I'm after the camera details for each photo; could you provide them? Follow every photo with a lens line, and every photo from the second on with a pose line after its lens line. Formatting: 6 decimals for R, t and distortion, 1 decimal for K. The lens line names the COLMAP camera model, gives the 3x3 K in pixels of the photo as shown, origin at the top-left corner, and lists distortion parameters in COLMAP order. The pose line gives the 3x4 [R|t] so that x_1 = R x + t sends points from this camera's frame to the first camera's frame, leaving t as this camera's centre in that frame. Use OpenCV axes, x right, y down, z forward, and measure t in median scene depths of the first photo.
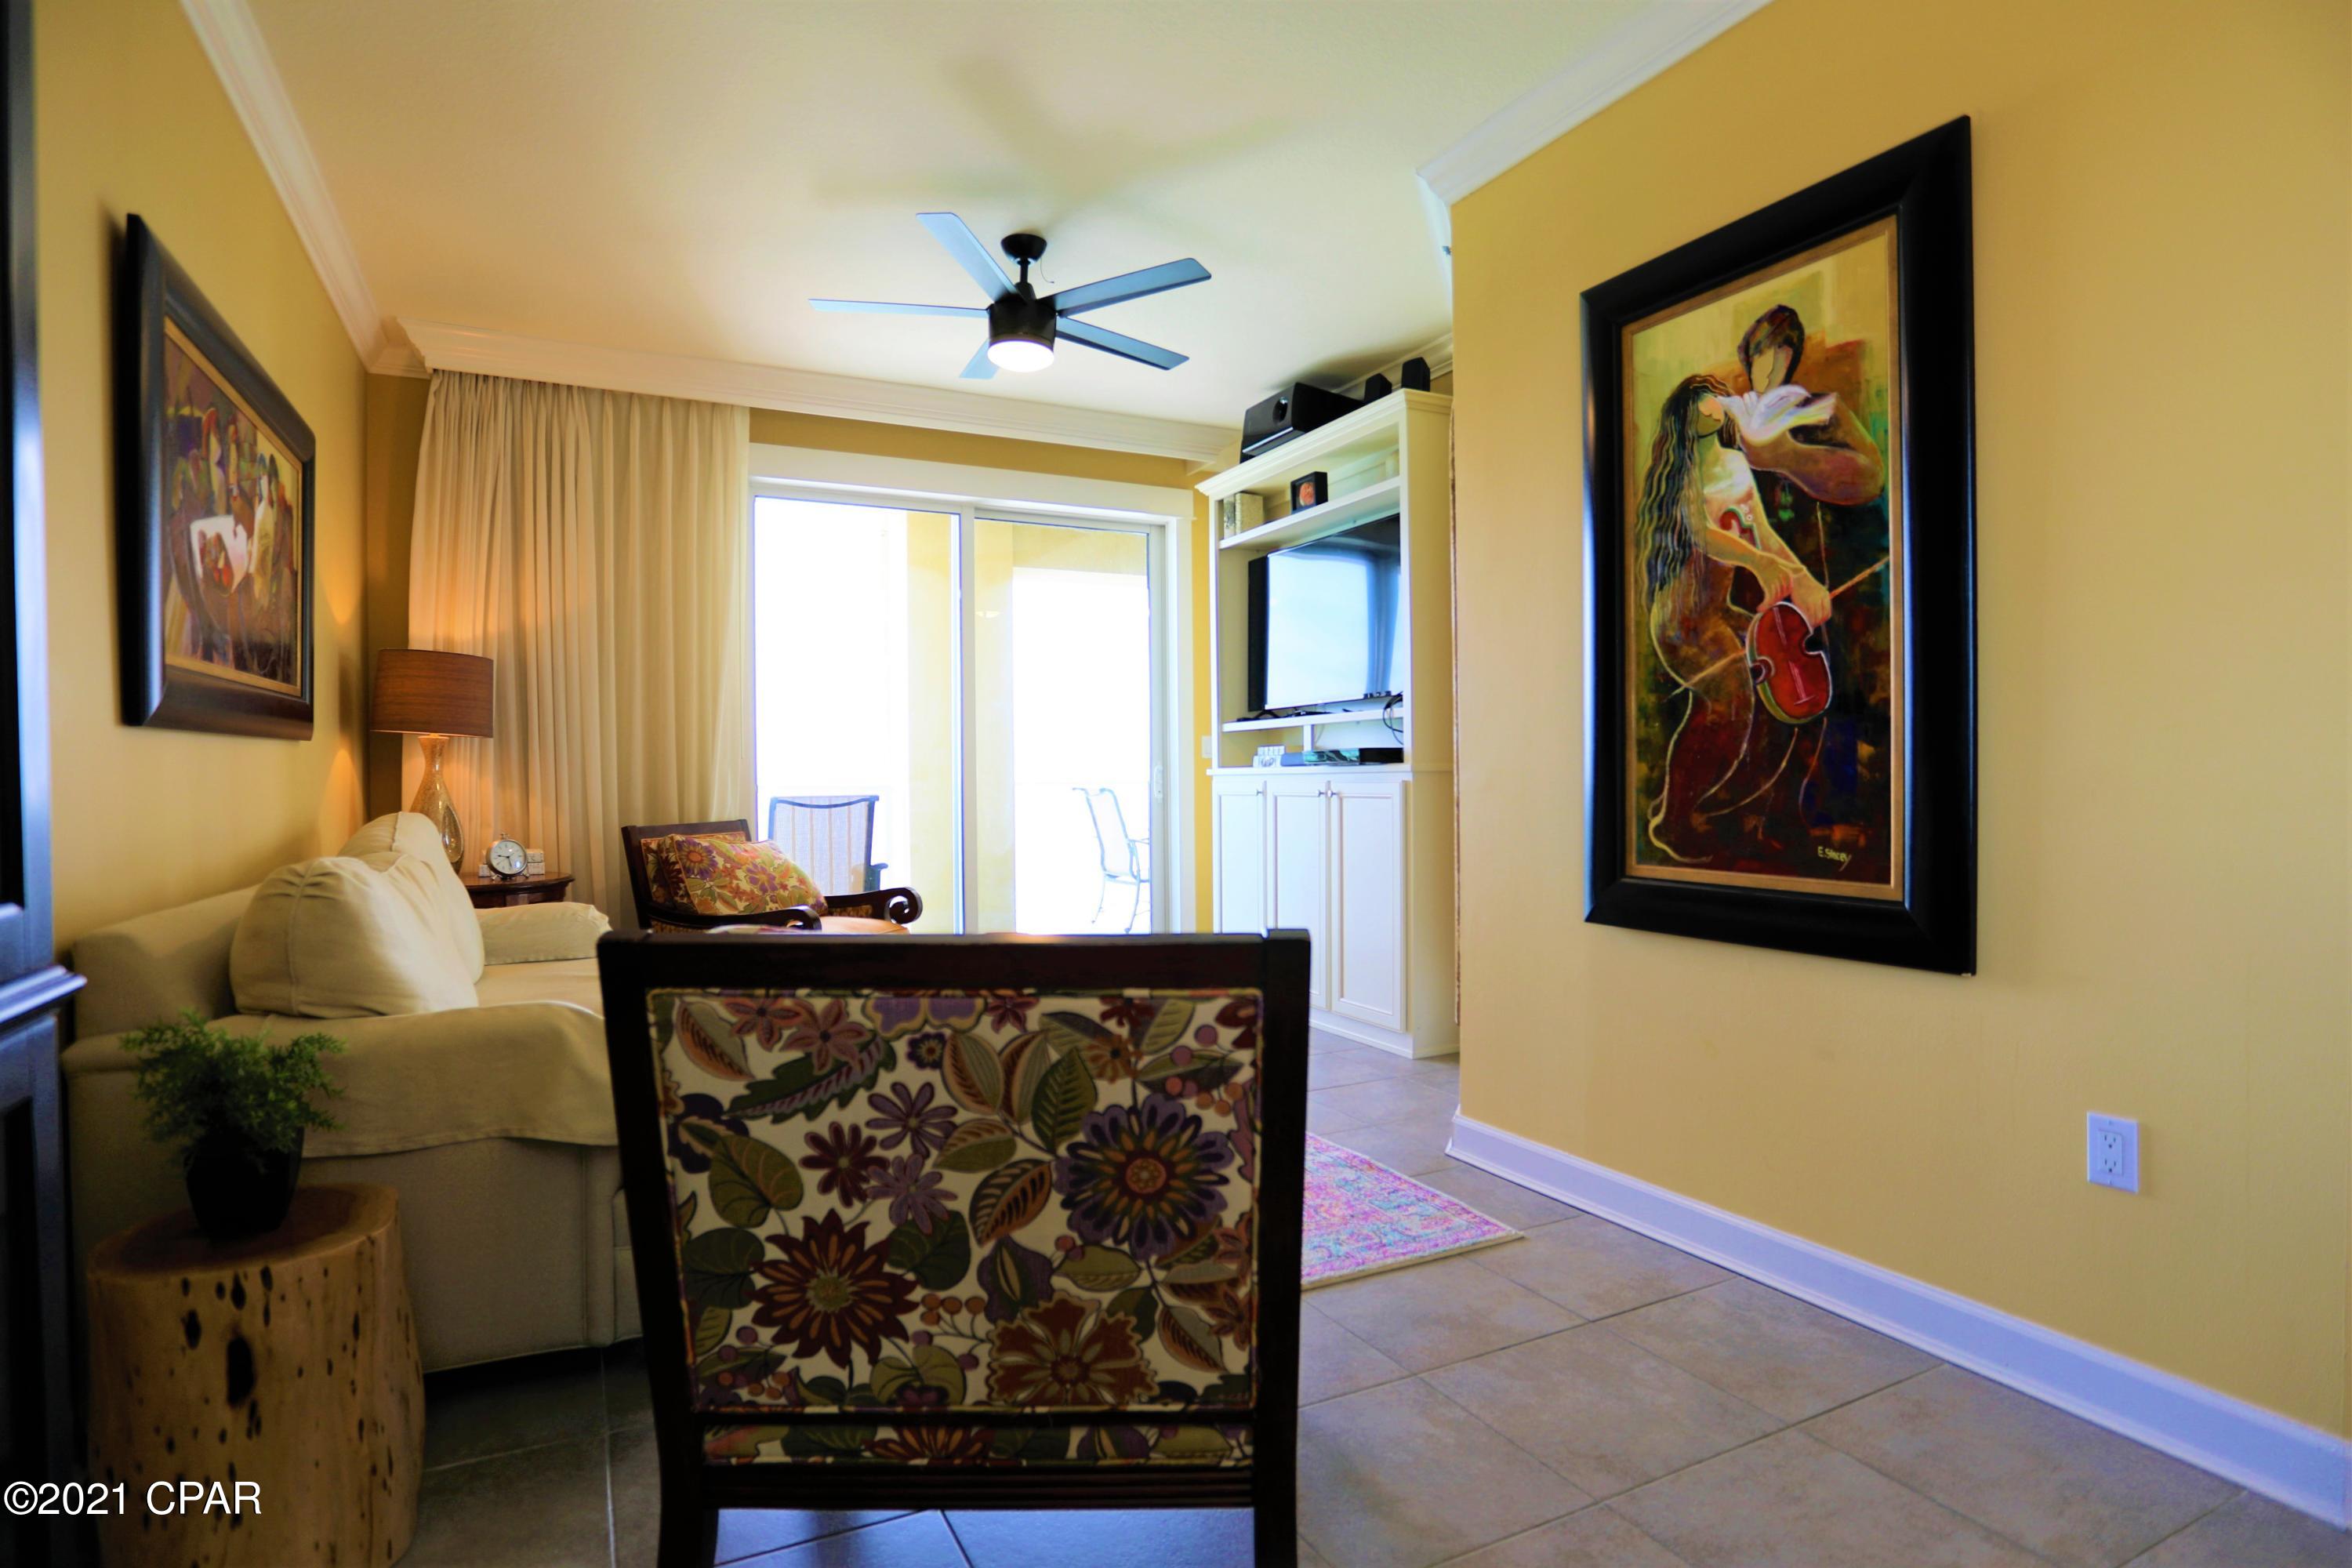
lens RADIAL K [[1215.9, 0, 1180.4], [0, 1215.9, 788.0], [0, 0, 1]] dist [-0.083198, 0.044053]
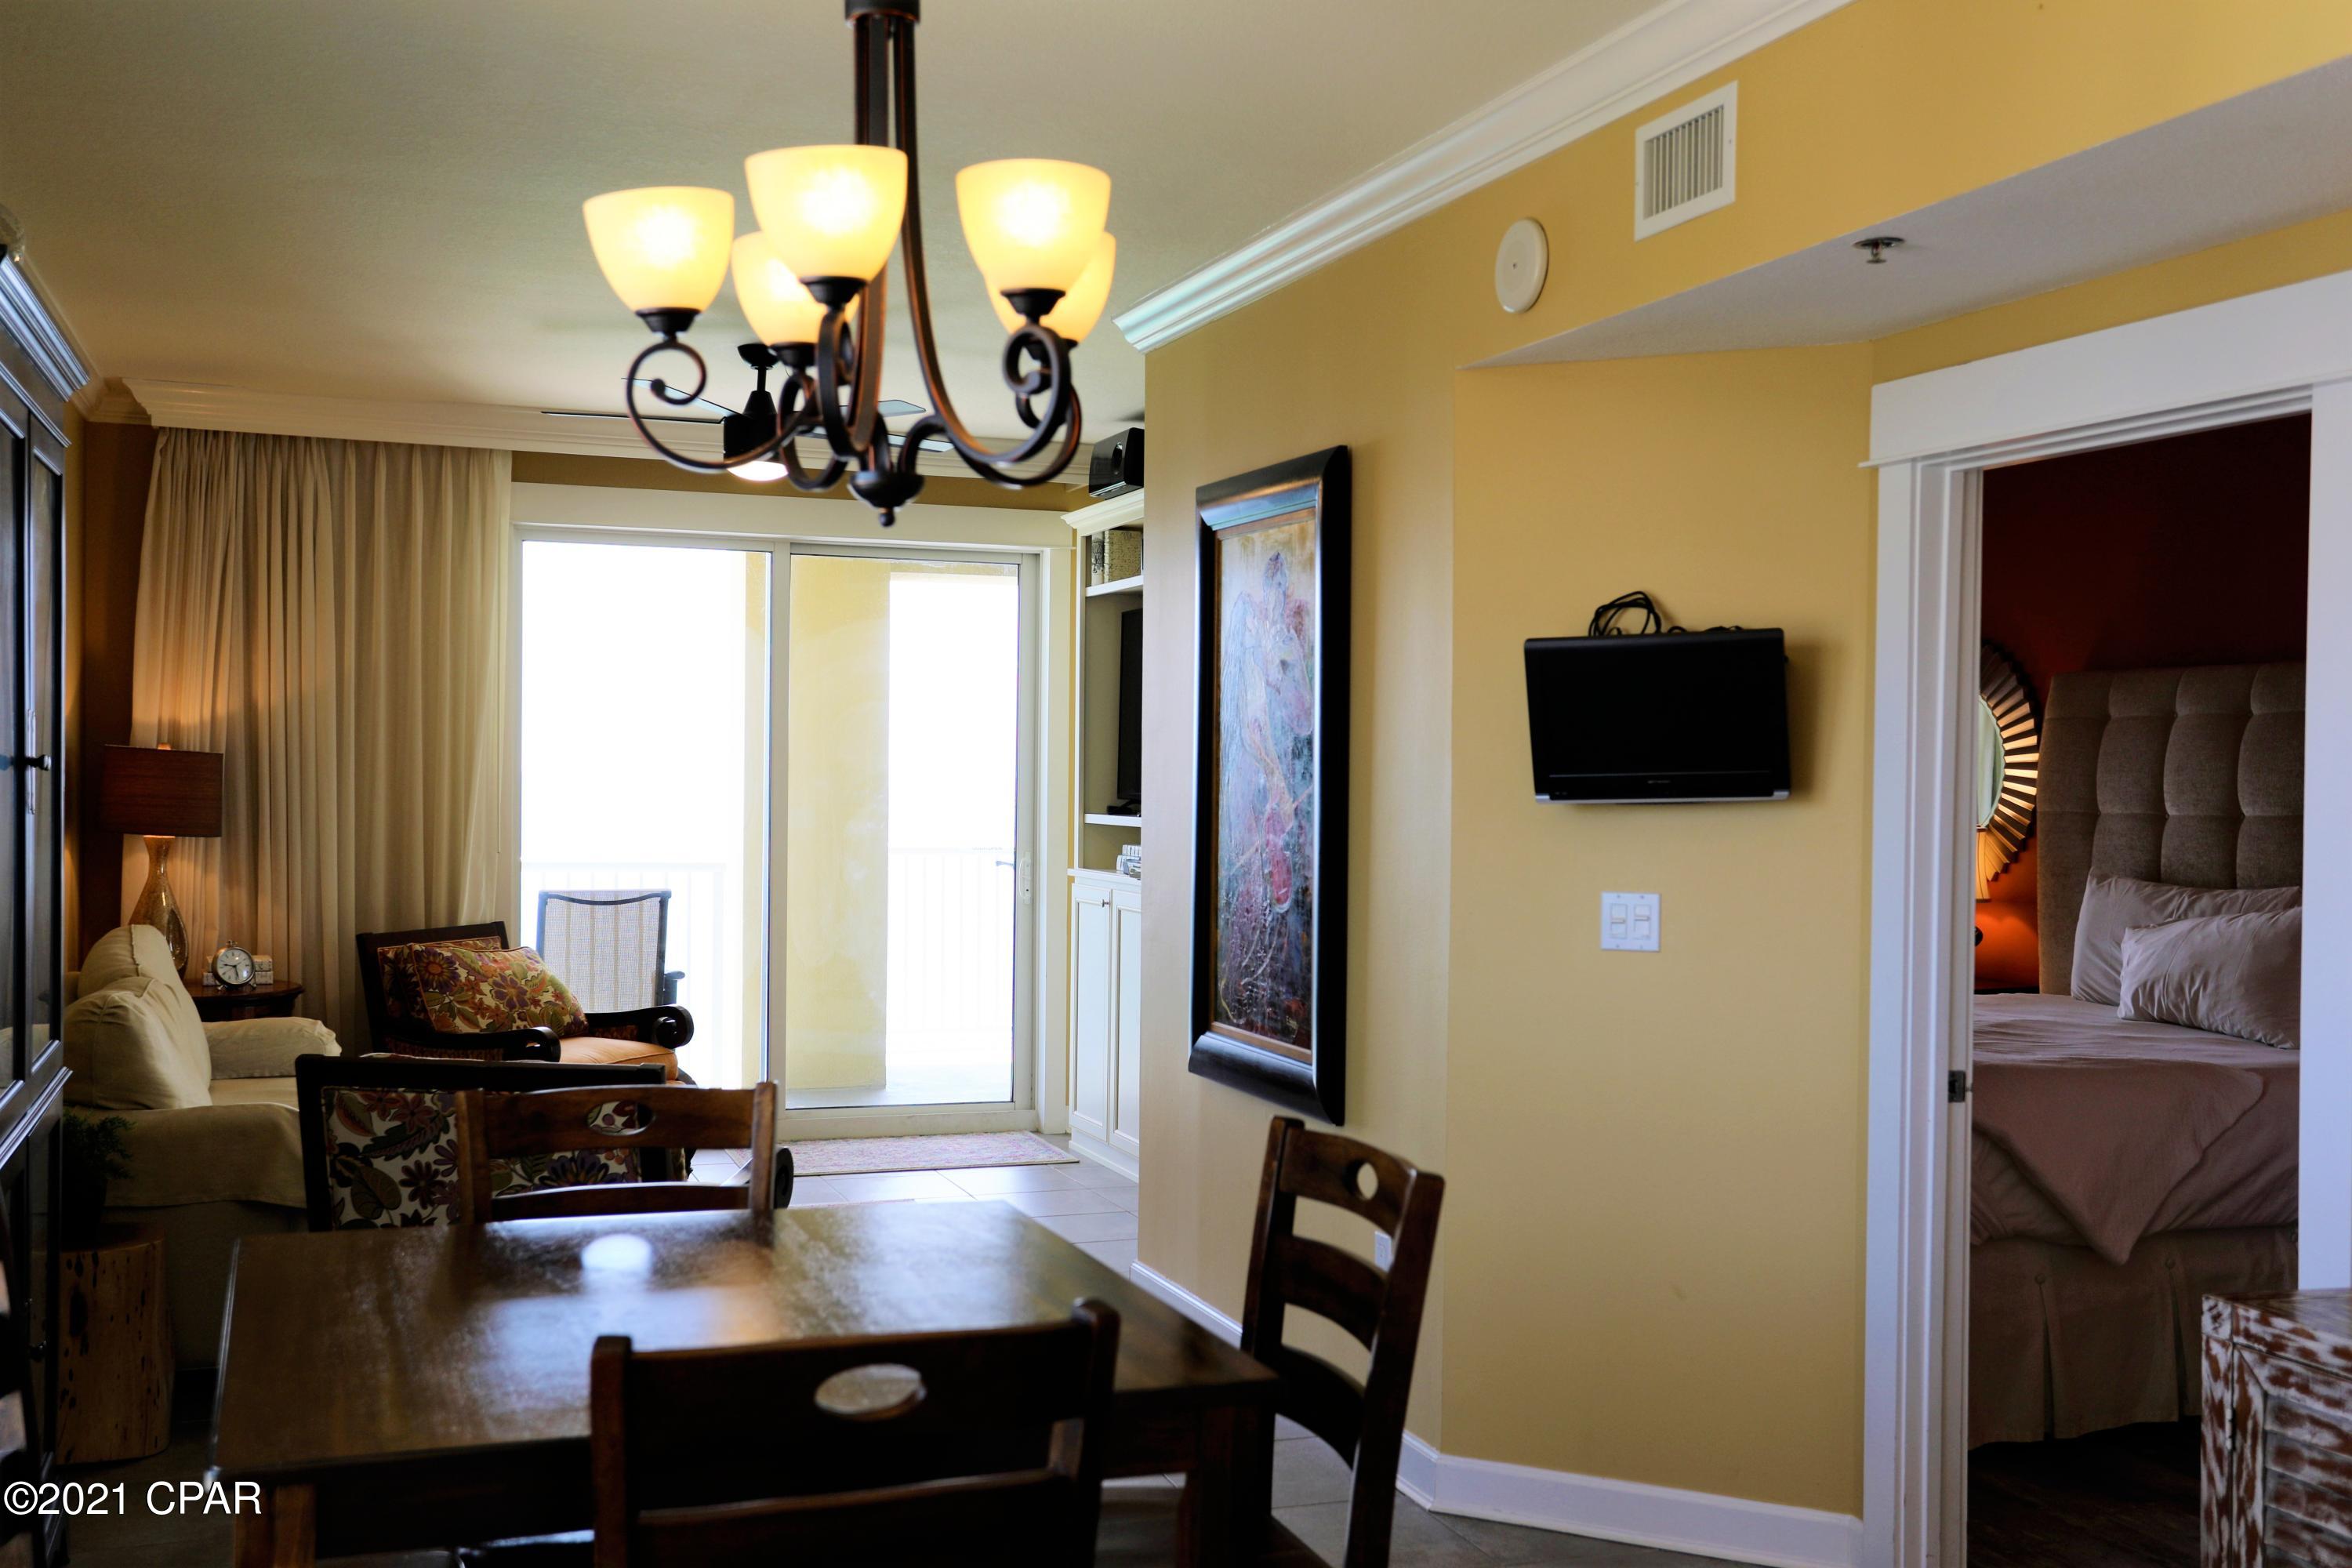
lens RADIAL K [[2295.4, 0, 1162.6], [0, 2295.4, 790.9], [0, 0, 1]] dist [0.036437, 0.028316]
pose [[0.991951, 0.021826, -0.124725, 0.377884], [-0.022005, 0.999758, -0.000056, -0.093809], [0.124694, 0.002800, 0.992191, -0.704443]]
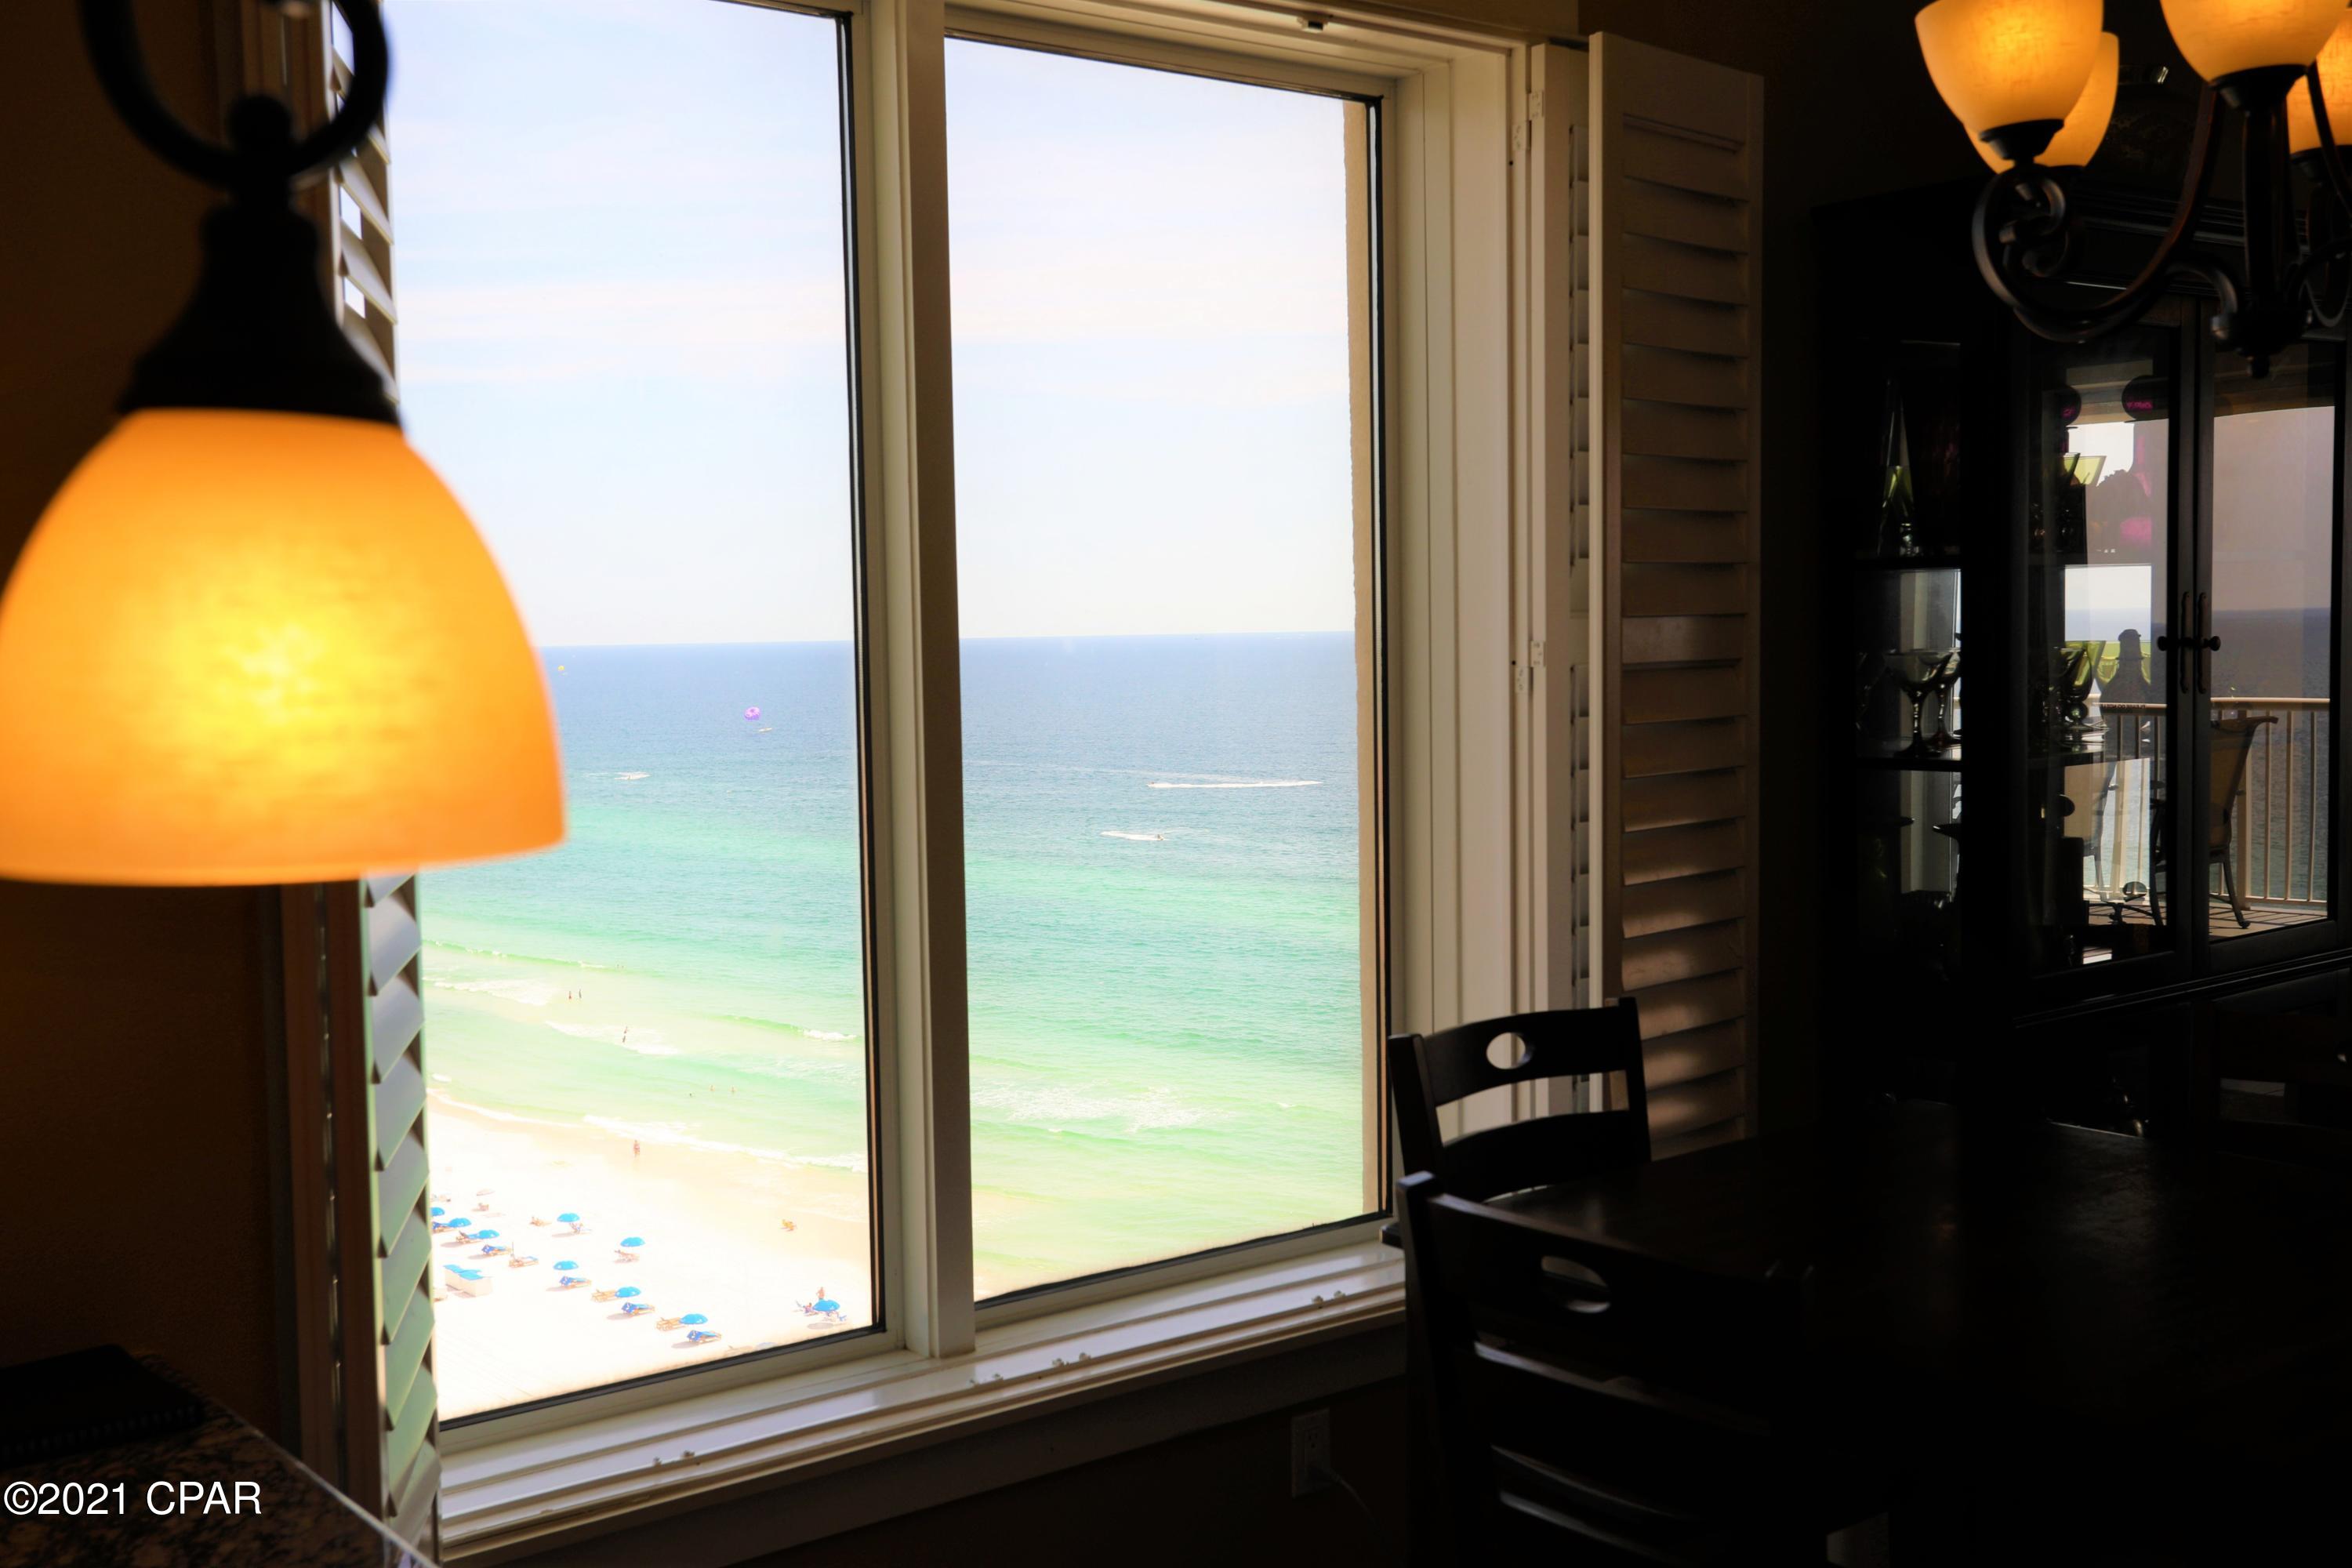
lens RADIAL K [[2421.5, 0, 1176.0], [0, 2421.5, 784.0], [0, 0, 1]] dist [0.010860, 0.008746]
pose [[0.198892, 0.071035, -0.977444, 0.688461], [0.006460, 0.997253, 0.073789, -0.113042], [0.980000, -0.020990, 0.197886, -0.470243]]
